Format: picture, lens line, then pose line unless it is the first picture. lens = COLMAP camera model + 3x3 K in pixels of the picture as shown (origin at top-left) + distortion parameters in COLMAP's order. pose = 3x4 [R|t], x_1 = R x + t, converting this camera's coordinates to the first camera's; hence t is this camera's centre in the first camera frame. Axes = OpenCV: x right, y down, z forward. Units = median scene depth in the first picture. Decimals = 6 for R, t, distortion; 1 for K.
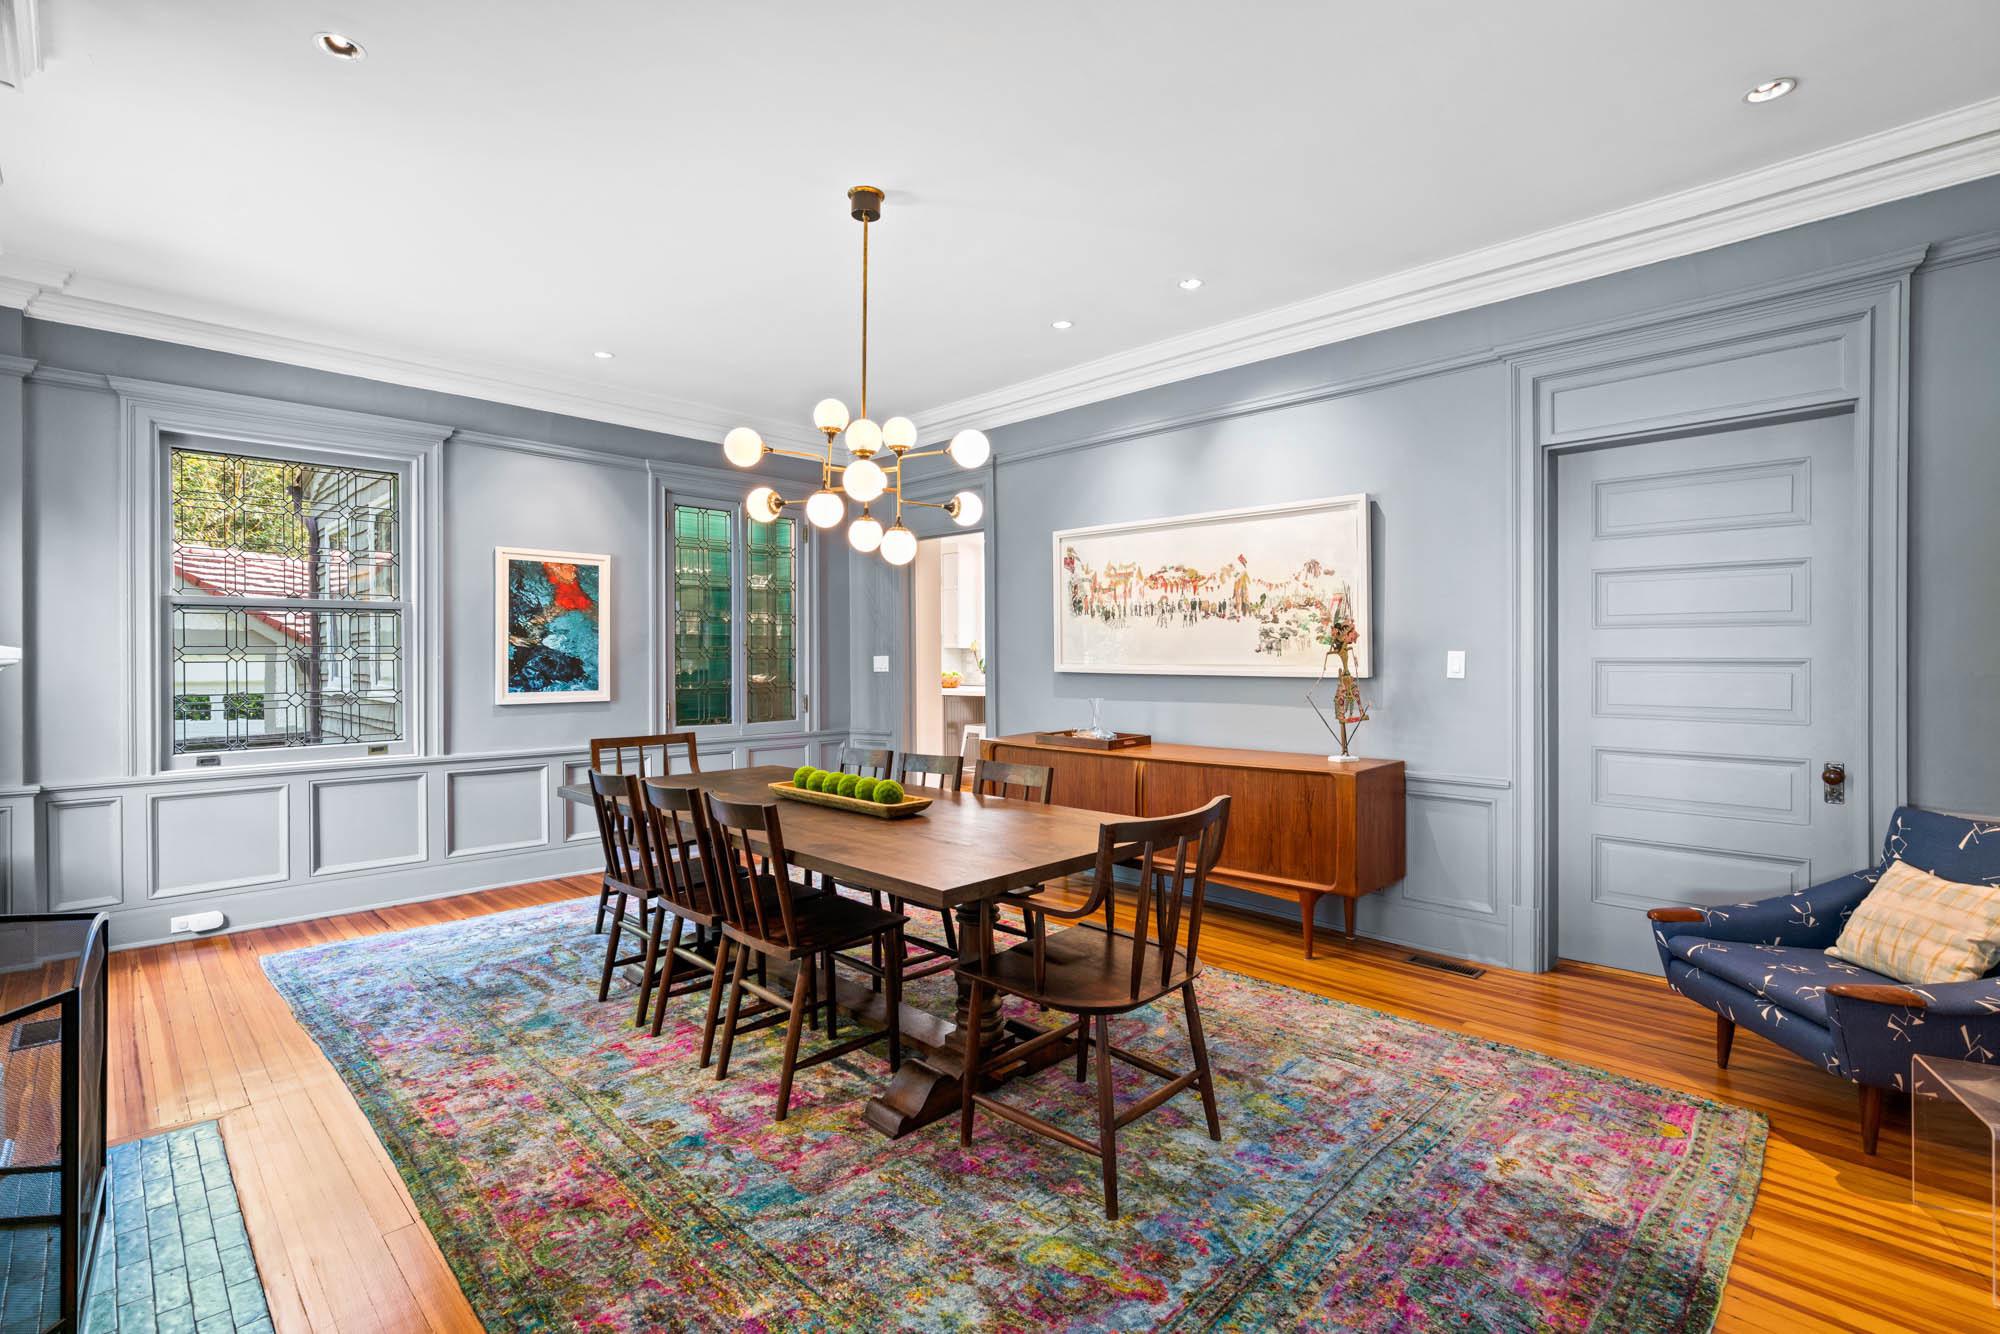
lens RADIAL K [[911.5, 0, 991.4], [0, 911.5, 665.0], [0, 0, 1]] dist [-0.008731, 0.005281]
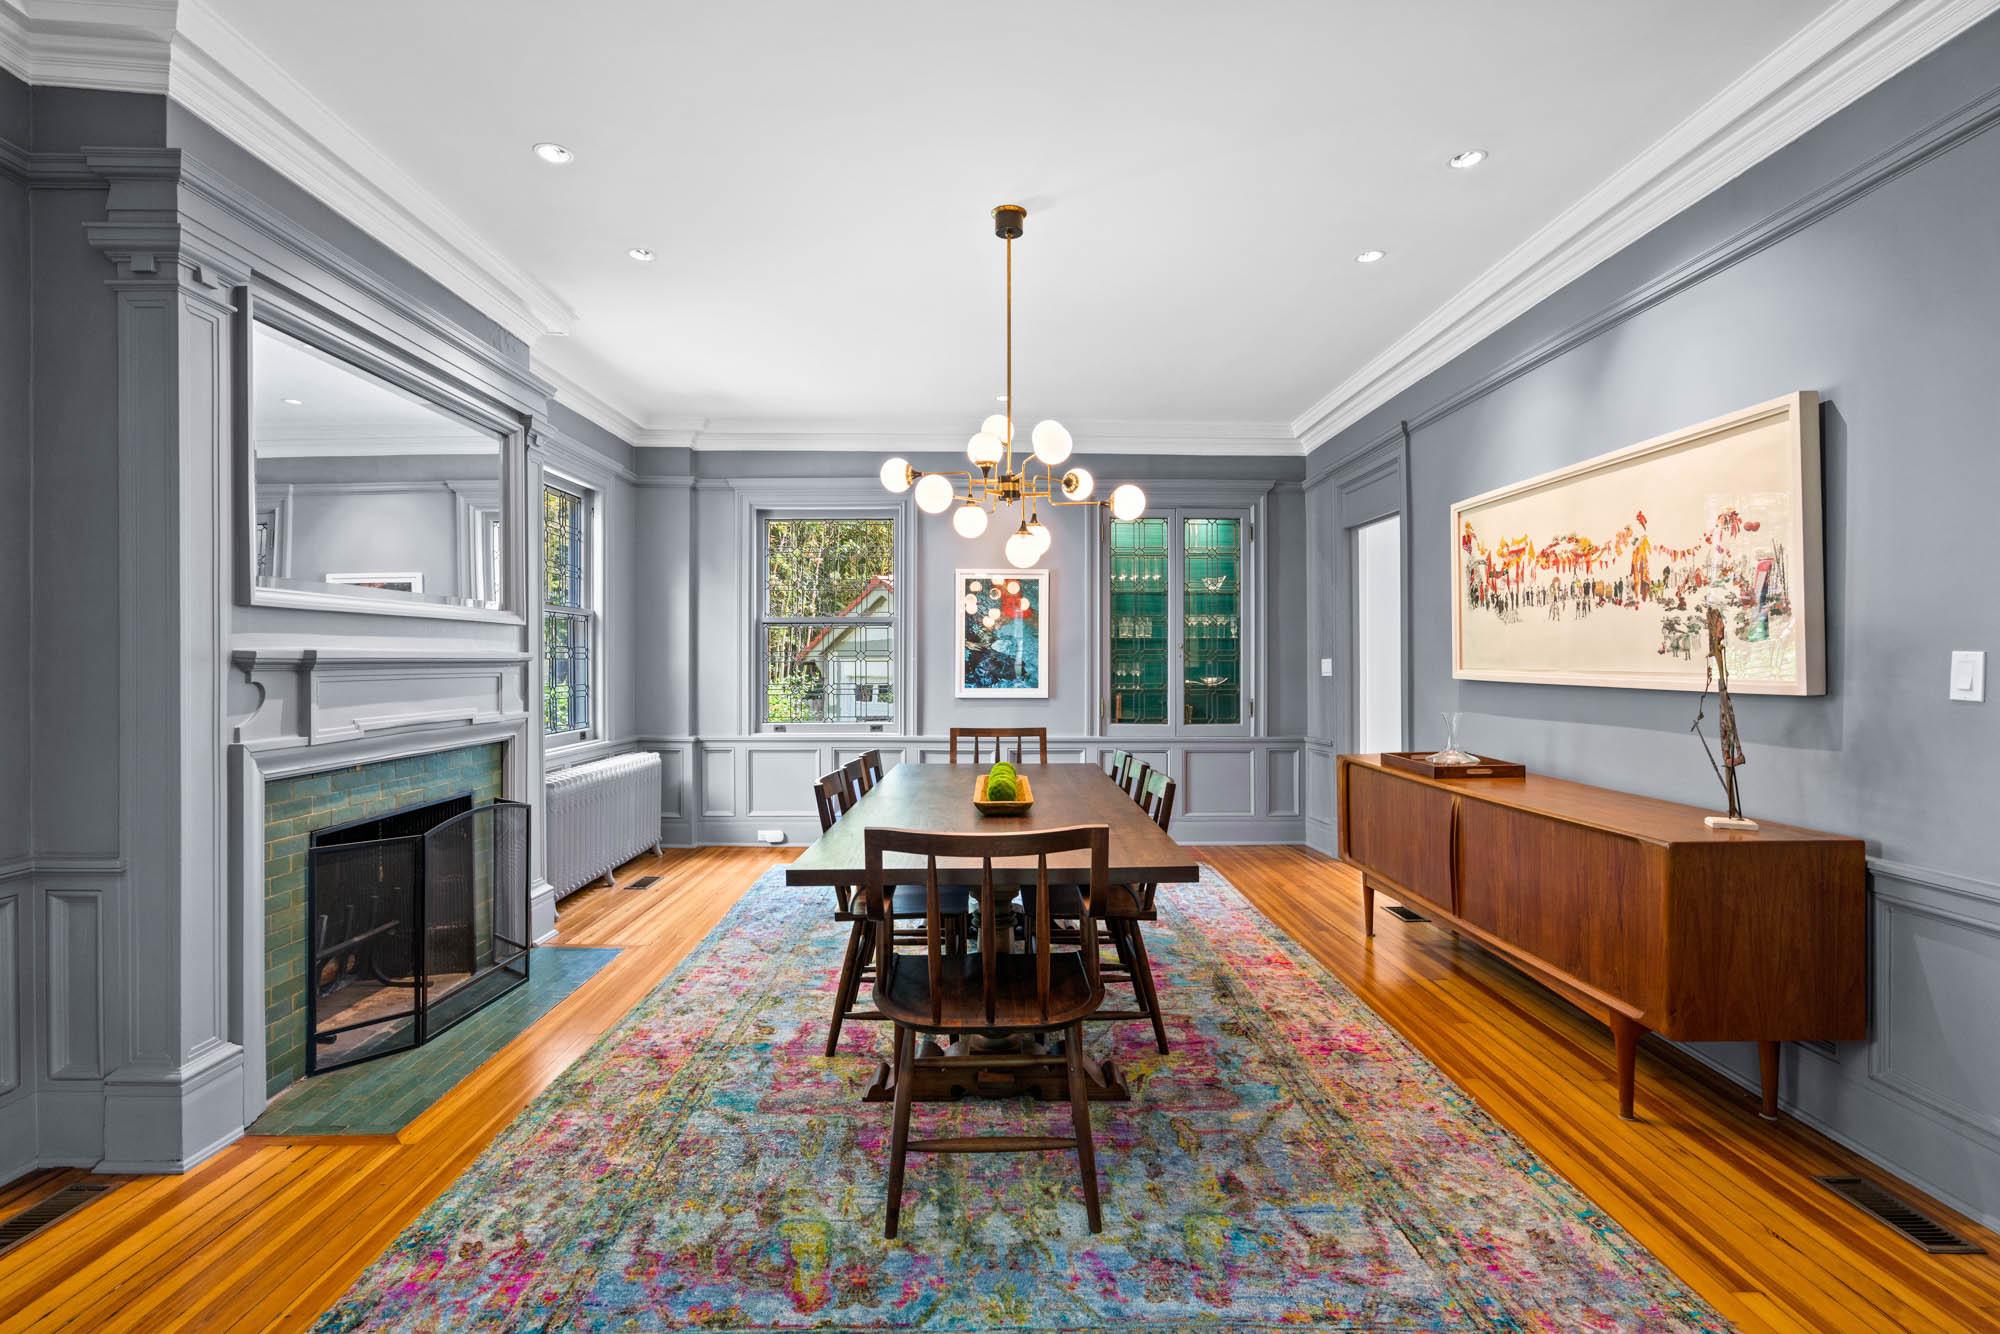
lens RADIAL K [[911.5, 0, 998.2], [0, 911.5, 666.2], [0, 0, 1]] dist [-0.008731, 0.005281]
pose [[0.716469, 0.007731, -0.697576, 0.402412], [-0.009573, 0.999953, 0.001249, -0.001090], [0.697554, 0.005784, 0.716509, 0.173119]]
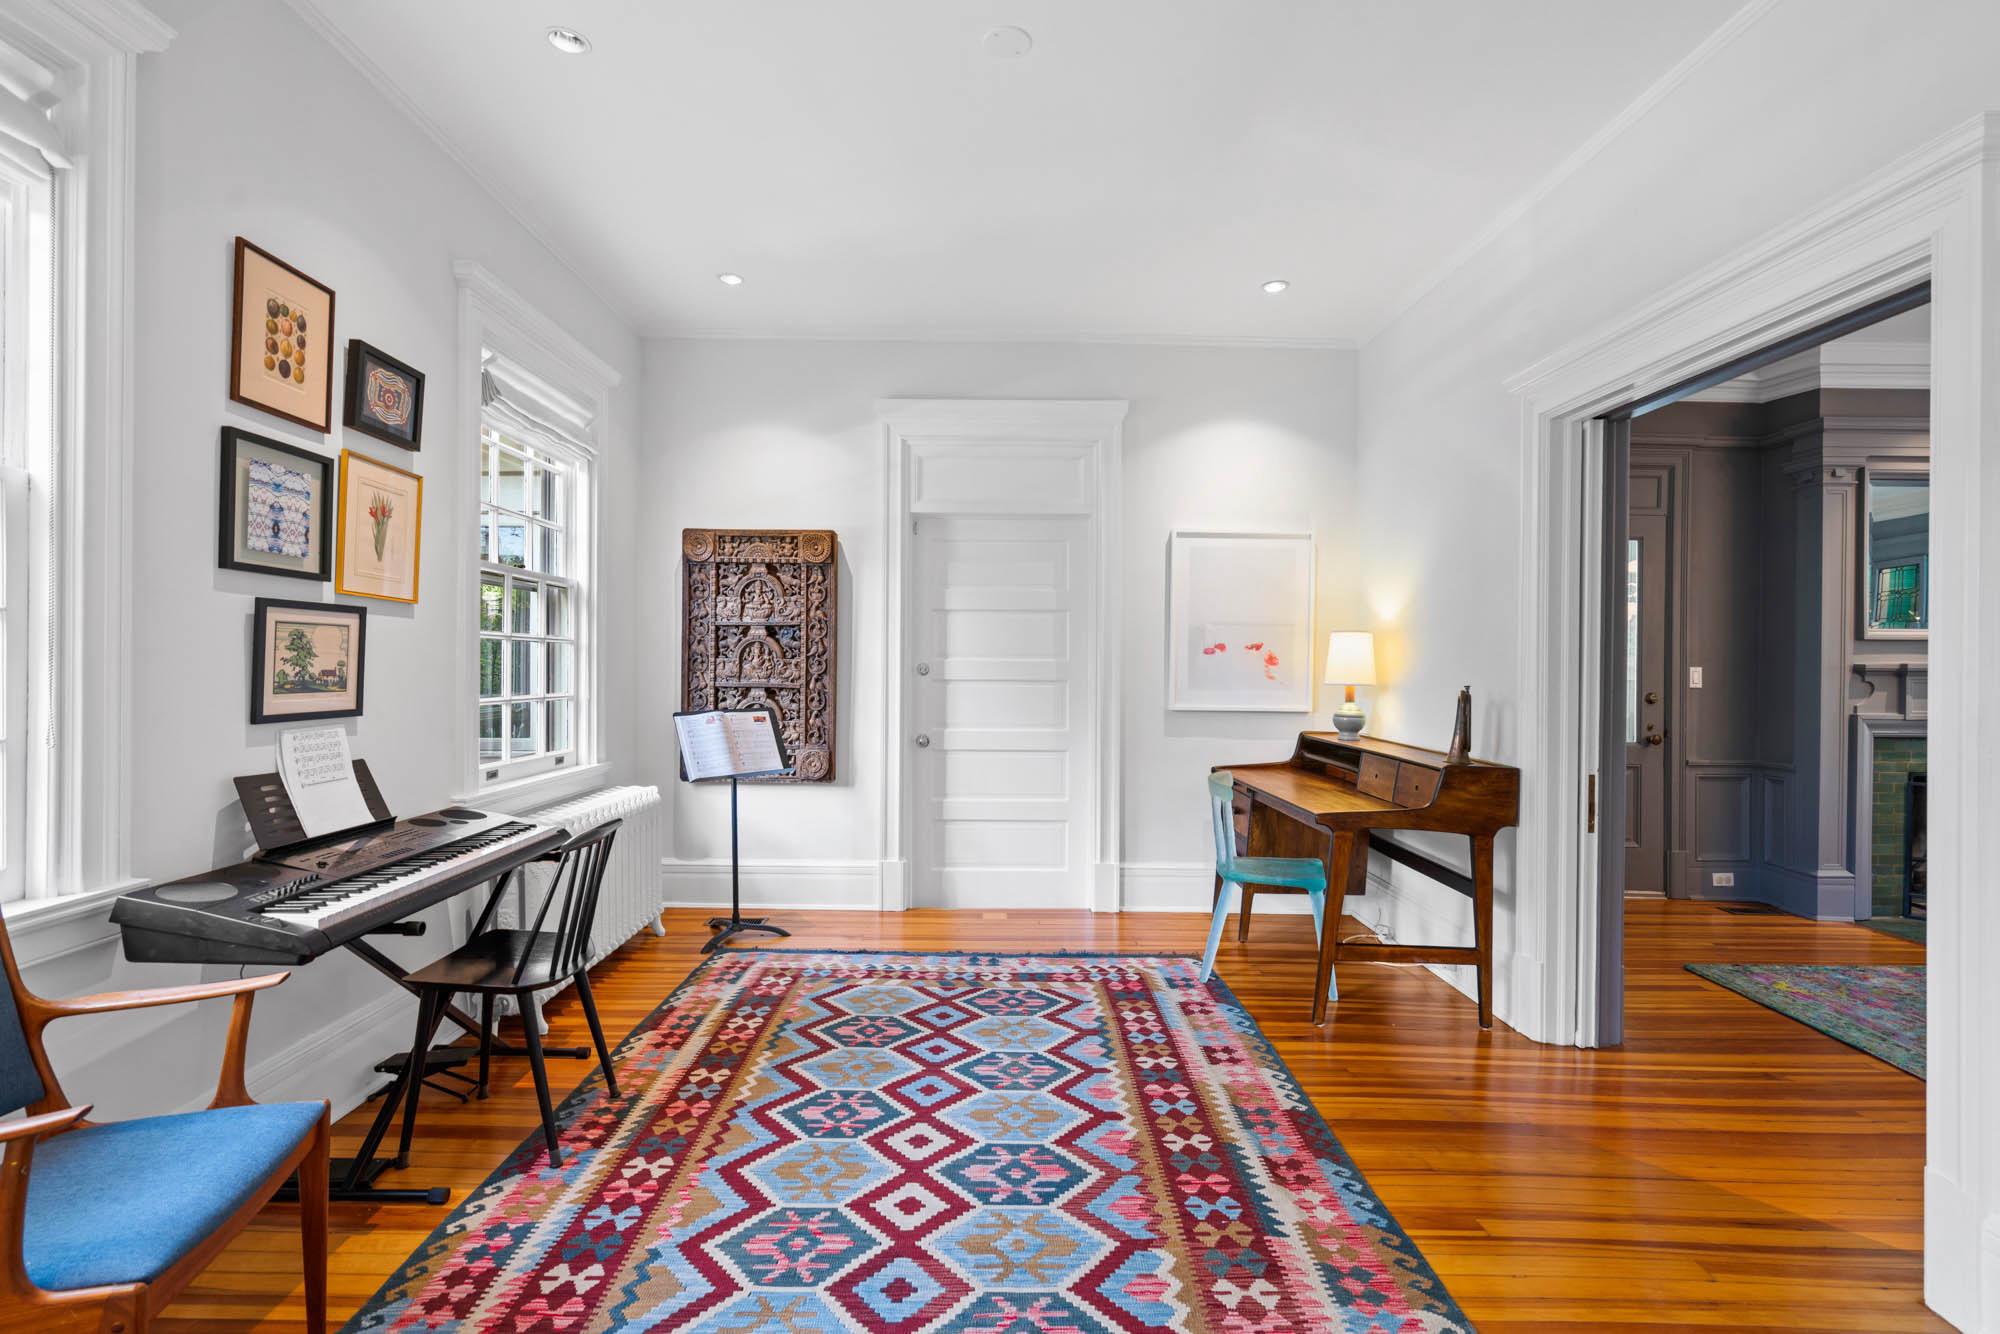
lens RADIAL K [[911.5, 0, 1004.4], [0, 911.5, 667.9], [0, 0, 1]] dist [-0.008731, 0.005281]
pose [[-0.706670, -0.000305, -0.707543, 1.225648], [-0.011122, 0.999881, 0.010677, -0.001647], [0.707456, 0.015414, -0.706590, 0.312460]]
